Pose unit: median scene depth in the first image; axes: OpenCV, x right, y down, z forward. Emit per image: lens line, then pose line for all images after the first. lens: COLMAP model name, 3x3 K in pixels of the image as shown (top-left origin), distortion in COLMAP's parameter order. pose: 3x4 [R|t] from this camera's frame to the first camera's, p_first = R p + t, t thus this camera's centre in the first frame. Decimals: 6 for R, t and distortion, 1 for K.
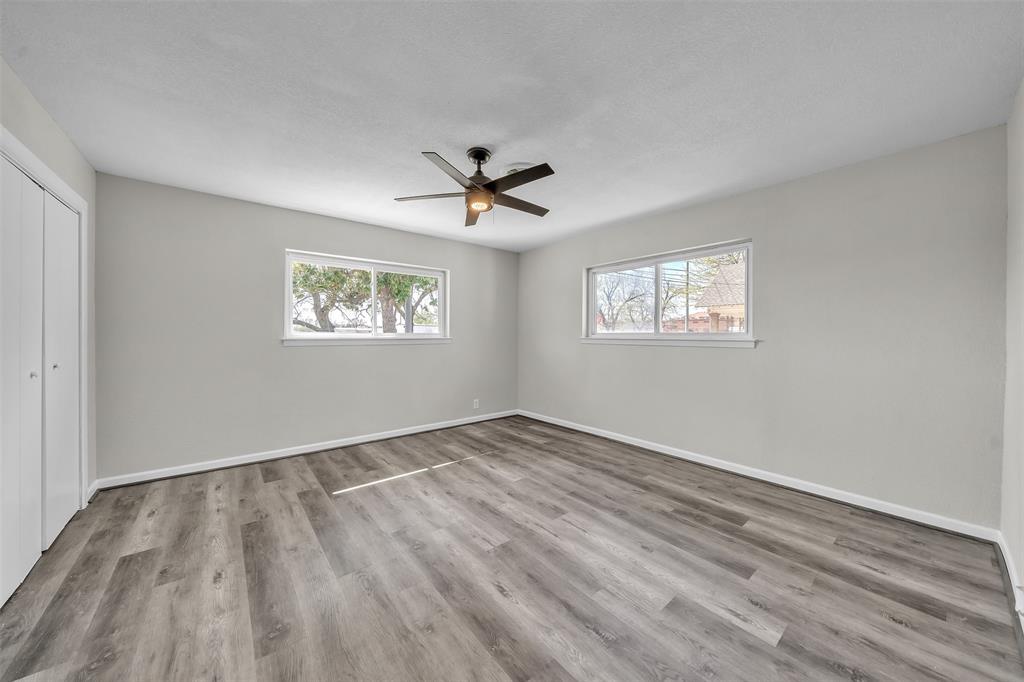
lens RADIAL K [[358.0, 0, 510.7], [0, 358.0, 338.0], [0, 0, 1]] dist [-0.007544, -0.000128]
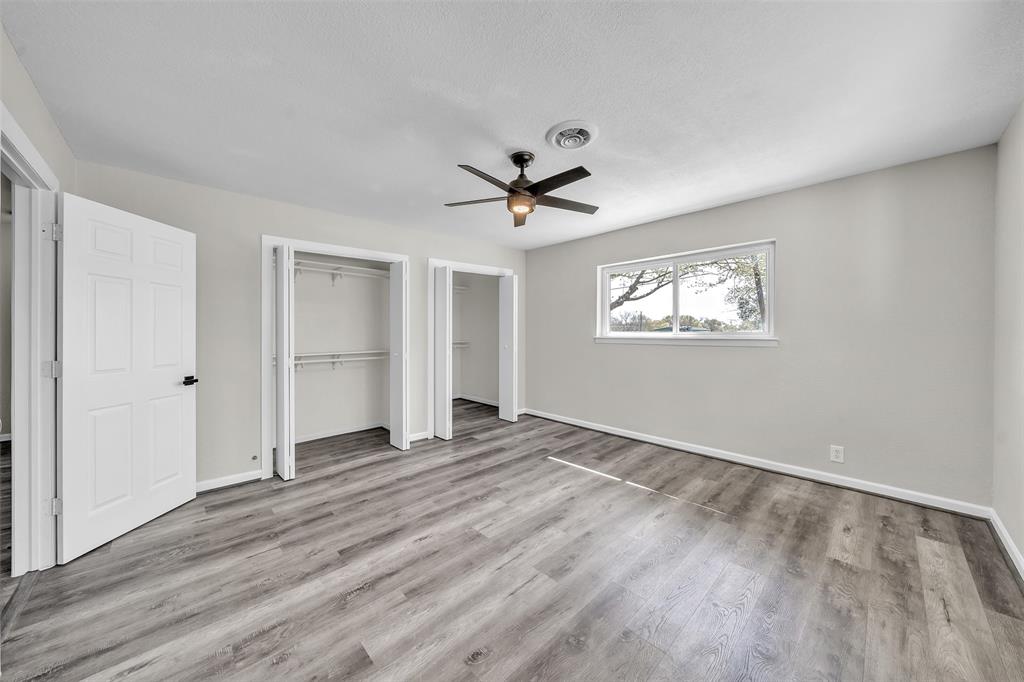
lens RADIAL K [[358.0, 0, 509.8], [0, 358.0, 332.7], [0, 0, 1]] dist [-0.007544, -0.000128]
pose [[0.069842, -0.001356, -0.997557, 0.721280], [-0.006922, 0.999974, -0.001844, -0.011408], [0.997534, 0.007033, 0.069831, 0.700731]]
